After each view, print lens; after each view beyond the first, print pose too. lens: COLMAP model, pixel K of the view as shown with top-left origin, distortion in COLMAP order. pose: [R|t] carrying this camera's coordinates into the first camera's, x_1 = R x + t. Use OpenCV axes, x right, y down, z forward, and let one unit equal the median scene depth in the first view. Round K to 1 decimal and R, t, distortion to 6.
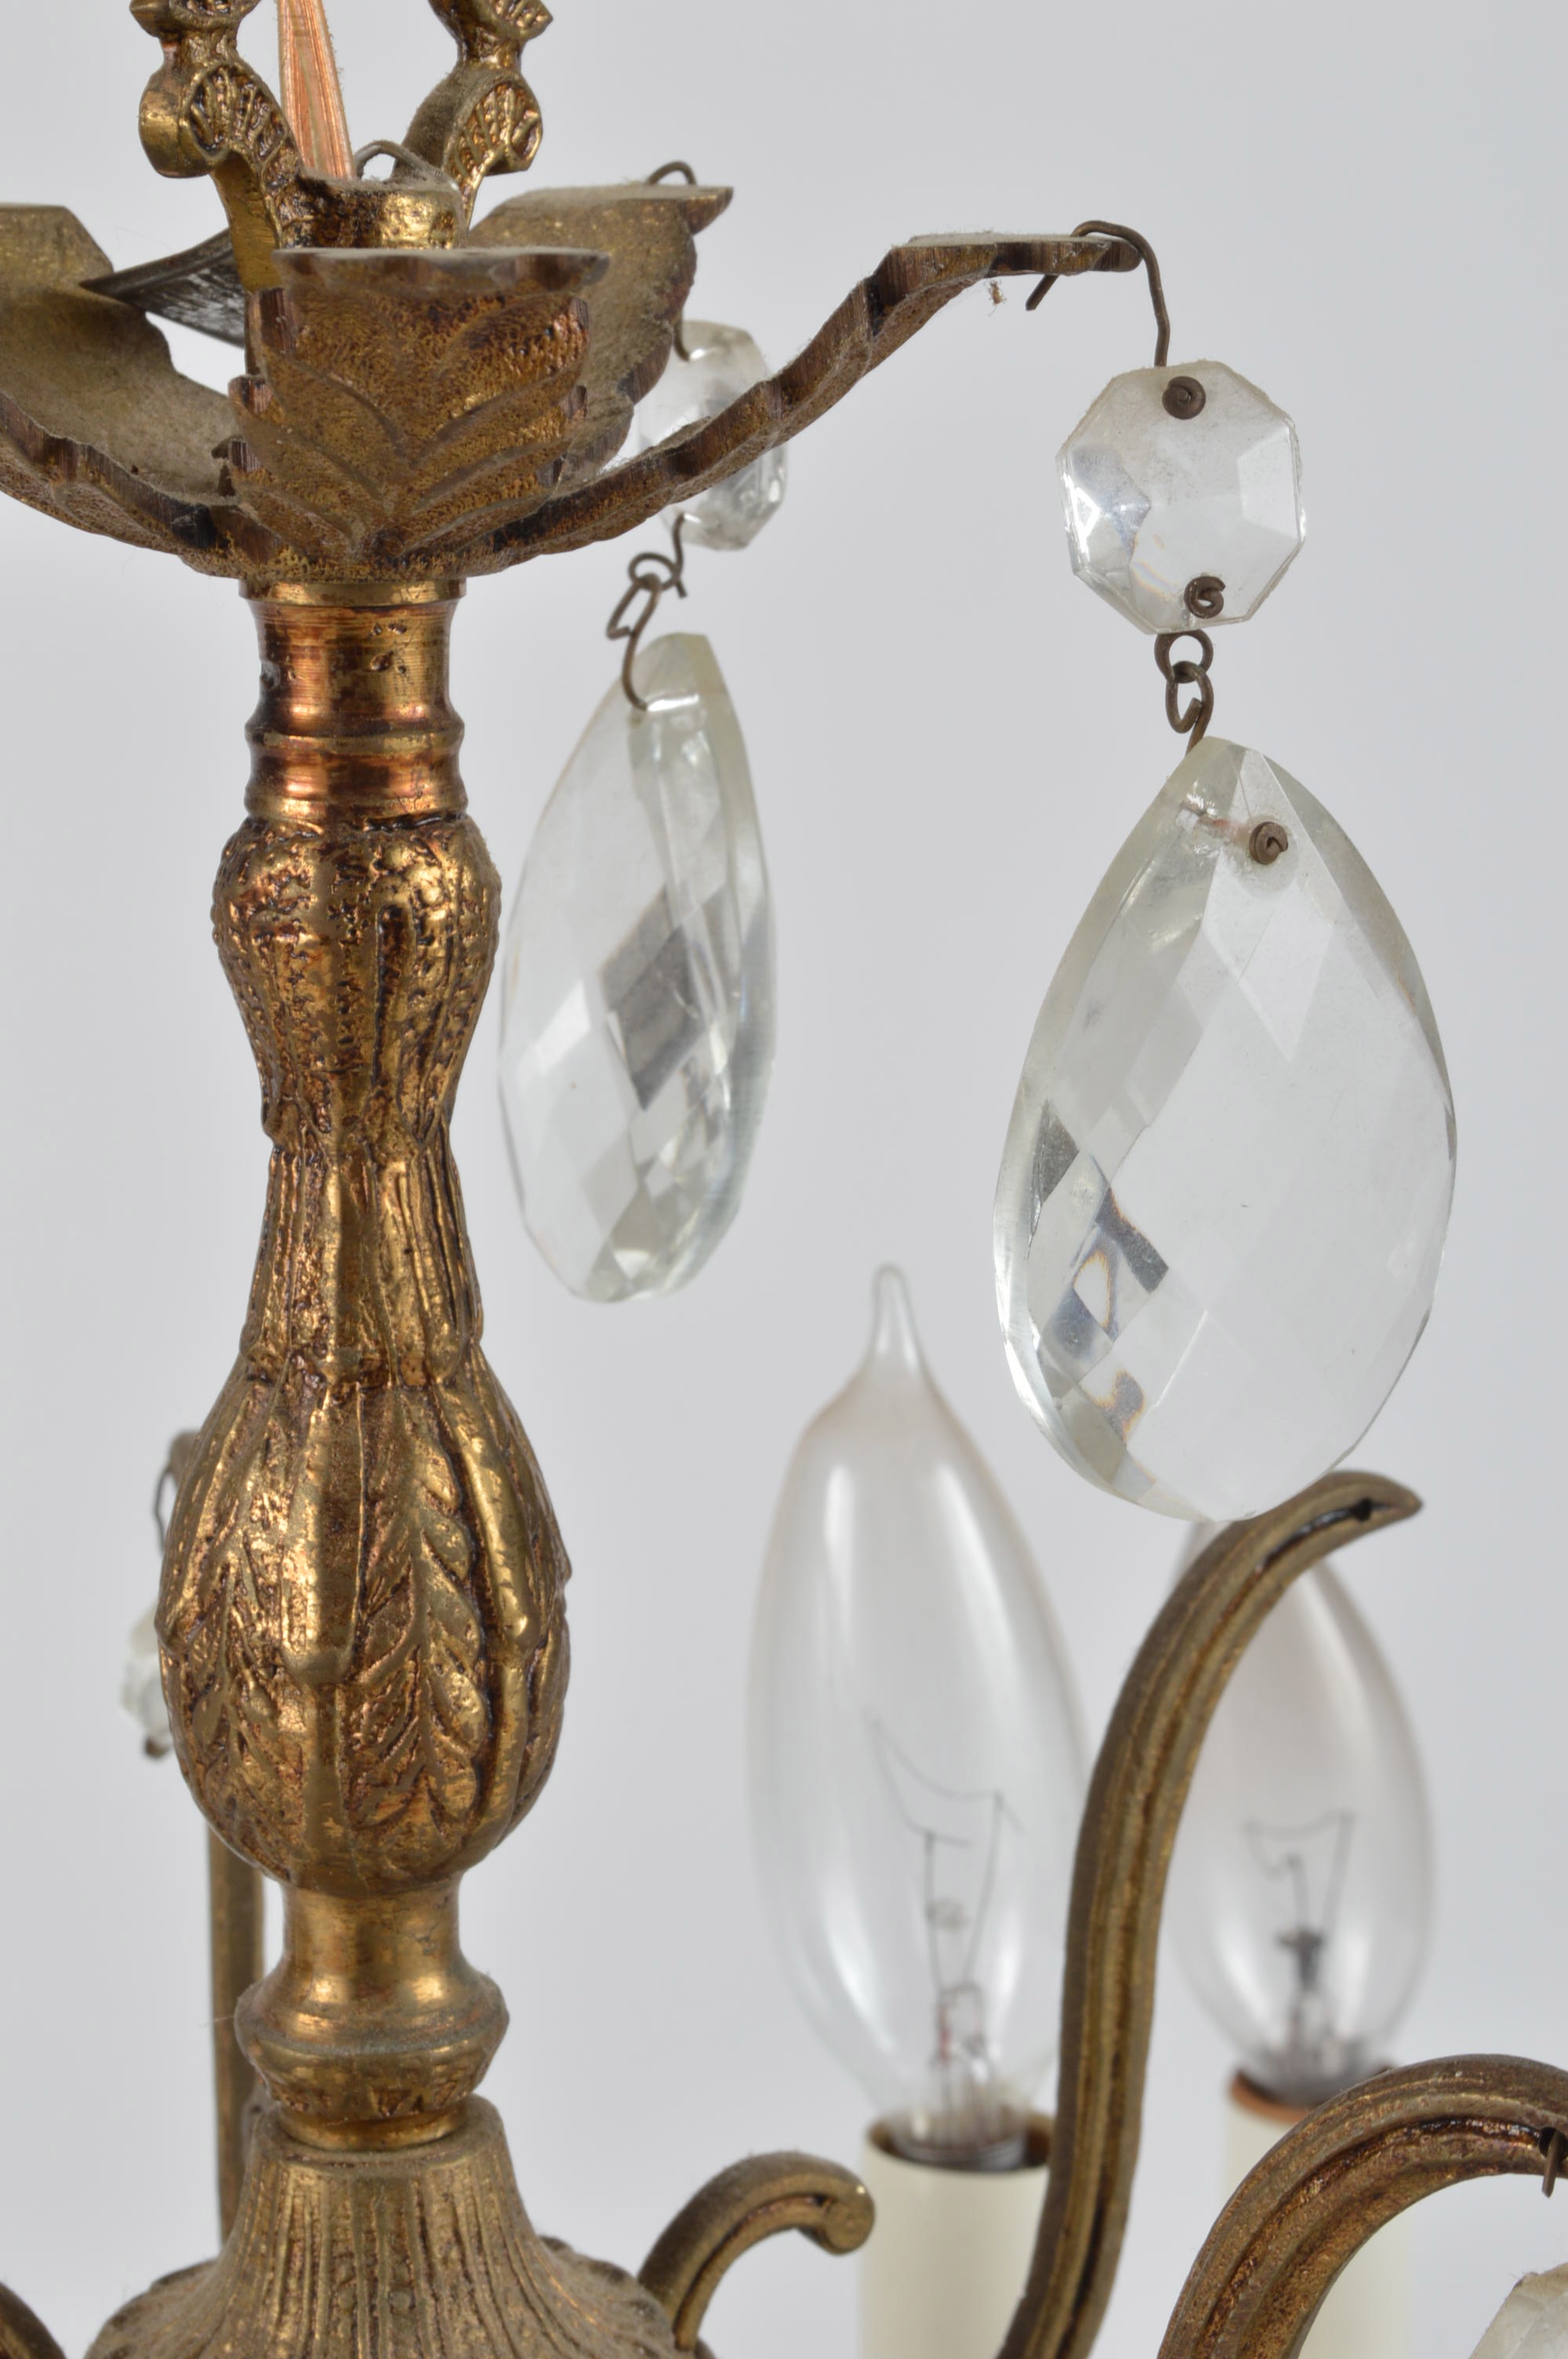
lens RADIAL K [[5362.1, 0, 784.0], [0, 5362.1, 1179.5], [0, 0, 1]] dist [0.027244, 0.149322]
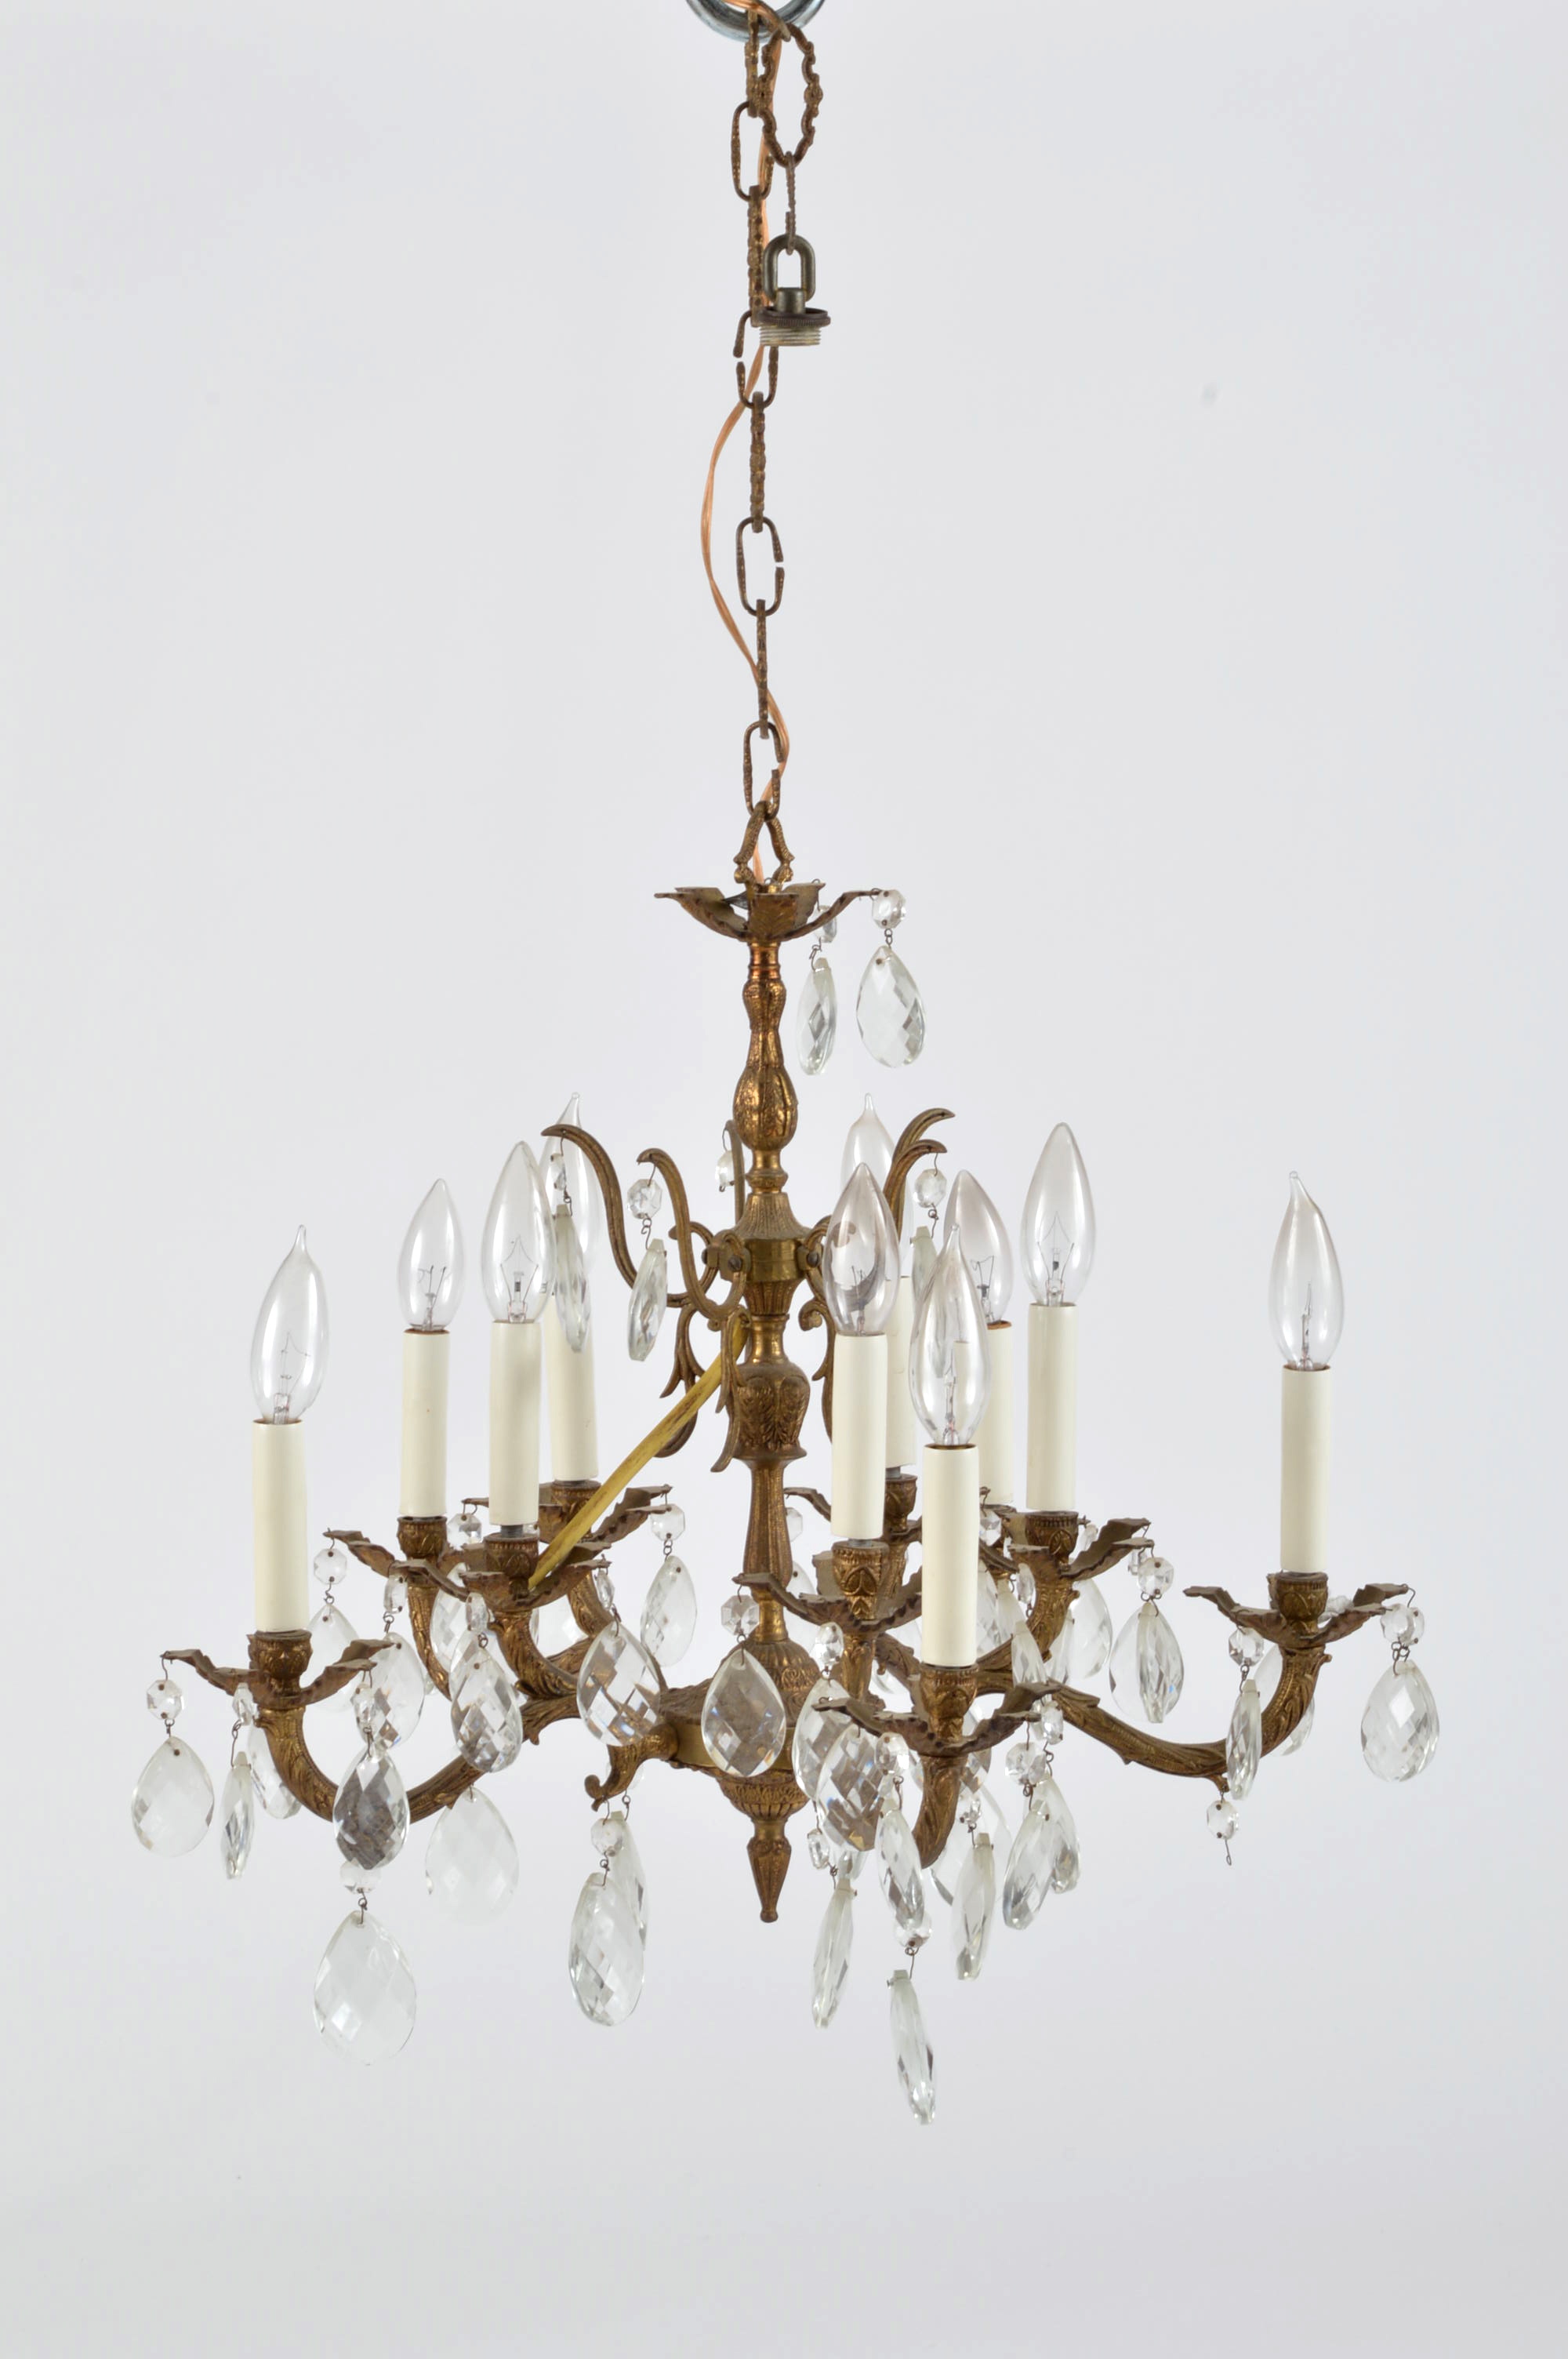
lens RADIAL K [[5362.1, 0, 784.0], [0, 5362.1, 1179.5], [0, 0, 1]] dist [0.027244, 0.149322]
pose [[0.997664, -0.007940, -0.067850, 0.379737], [-0.000383, 0.992556, -0.121789, 0.956122], [0.068312, 0.121531, 0.990234, -5.359323]]
